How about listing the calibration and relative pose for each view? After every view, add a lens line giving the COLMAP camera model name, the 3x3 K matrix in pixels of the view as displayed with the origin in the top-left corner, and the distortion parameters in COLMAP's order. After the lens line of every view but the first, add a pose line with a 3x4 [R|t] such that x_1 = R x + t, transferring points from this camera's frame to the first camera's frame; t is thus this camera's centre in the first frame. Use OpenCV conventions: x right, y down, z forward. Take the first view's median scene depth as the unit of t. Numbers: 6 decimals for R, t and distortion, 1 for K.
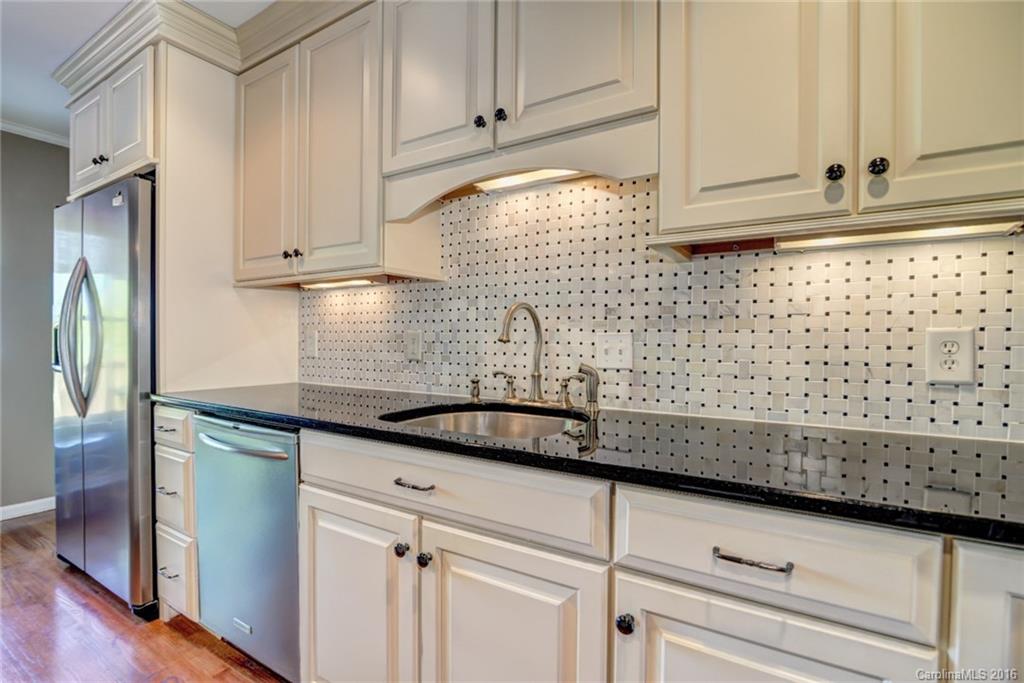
lens RADIAL K [[470.1, 0, 510.7], [0, 470.1, 347.9], [0, 0, 1]] dist [-0.023436, 0.001160]
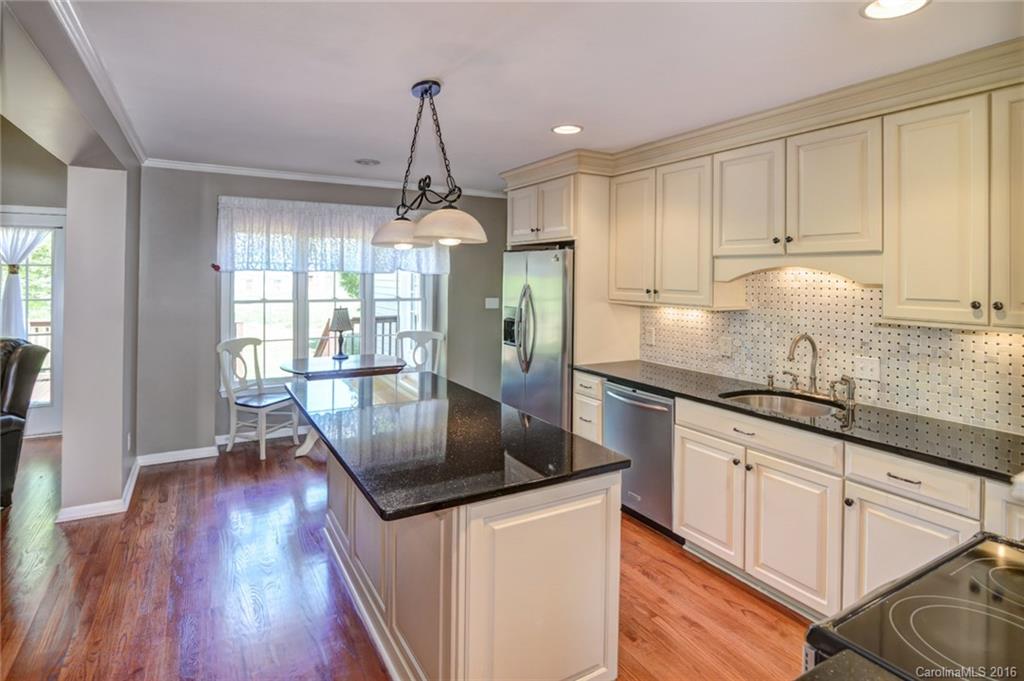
lens RADIAL K [[531.8, 0, 504.0], [0, 531.8, 272.8], [0, 0, 1]] dist [-0.011358, -0.000040]
pose [[0.875470, -0.000034, -0.483272, 0.004330], [-0.013677, 0.999598, -0.024846, -0.248166], [0.483079, 0.028361, 0.875117, -1.154200]]
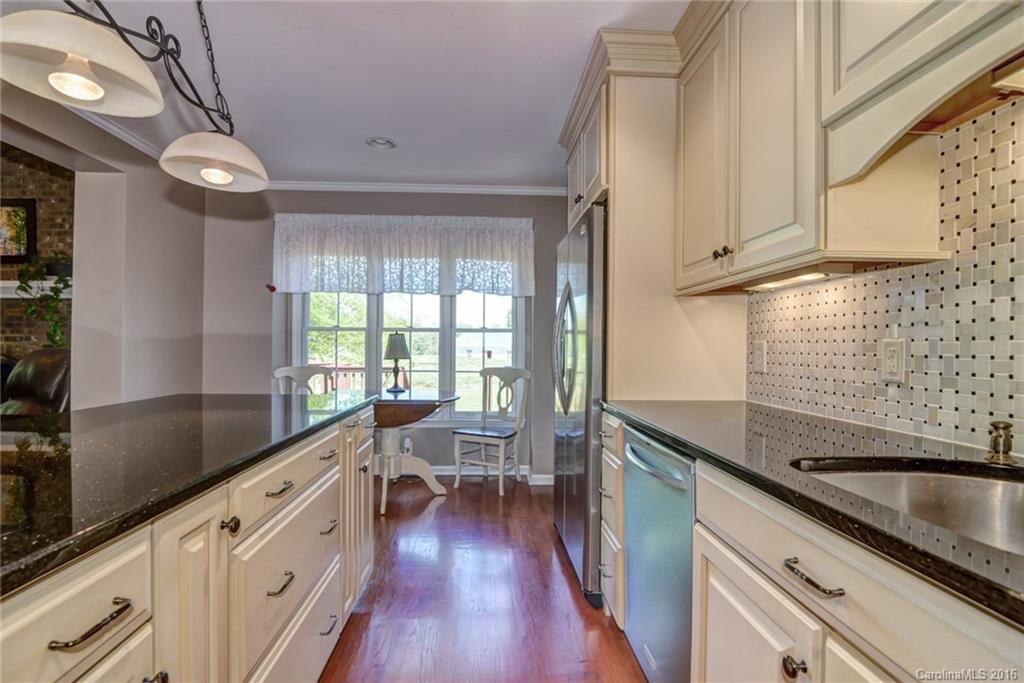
lens RADIAL K [[499.2, 0, 507.5], [0, 499.2, 346.6], [0, 0, 1]] dist [-0.020164, -0.001066]
pose [[0.564337, -0.001966, -0.825542, 0.080975], [-0.019890, 0.999674, -0.015978, -0.004469], [0.825305, 0.025437, 0.564114, 0.179793]]
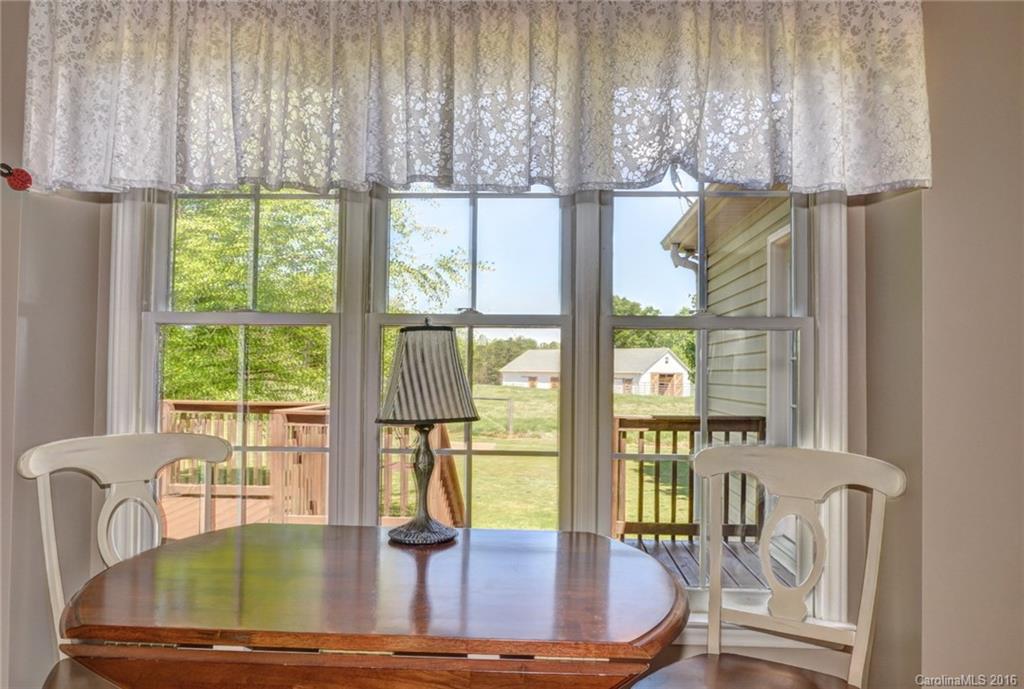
lens RADIAL K [[501.2, 0, 498.8], [0, 501.2, 362.8], [0, 0, 1]] dist [-0.015688, 0.000293]
pose [[0.489329, -0.016548, -0.871942, -1.711857], [-0.025604, 0.999116, -0.033330, -0.026231], [0.871723, 0.038635, 0.488473, 0.905800]]
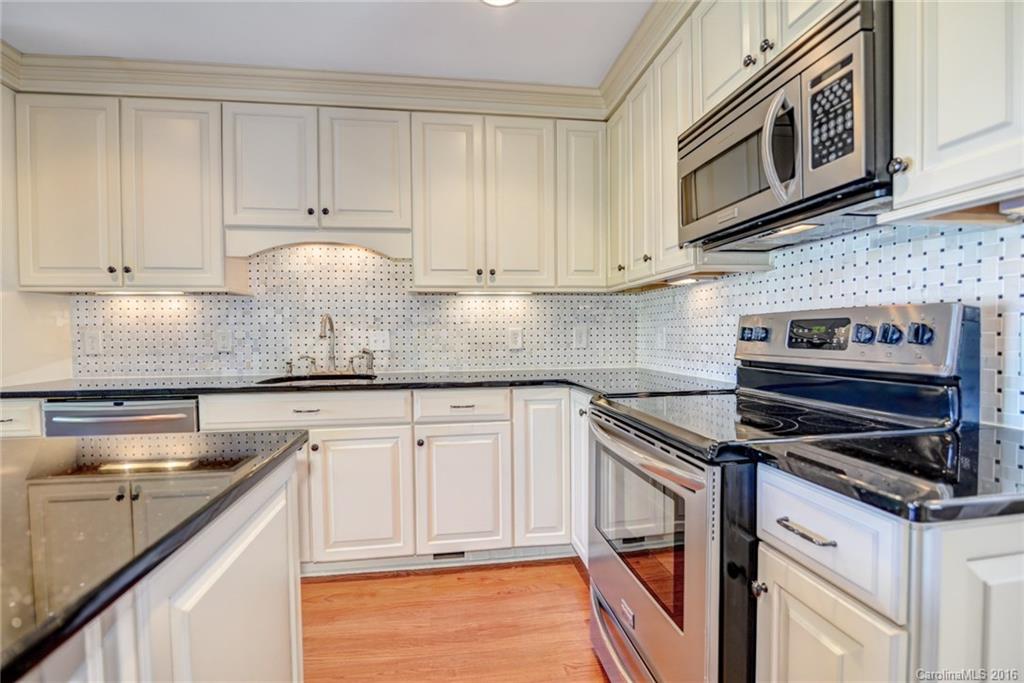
lens RADIAL K [[470.1, 0, 506.1], [0, 470.1, 348.7], [0, 0, 1]] dist [-0.023436, 0.001160]
pose [[0.766324, -0.033316, 0.641590, -0.553921], [0.025588, 0.999445, 0.021336, 0.009837], [-0.641945, 0.000067, 0.766751, -0.696948]]
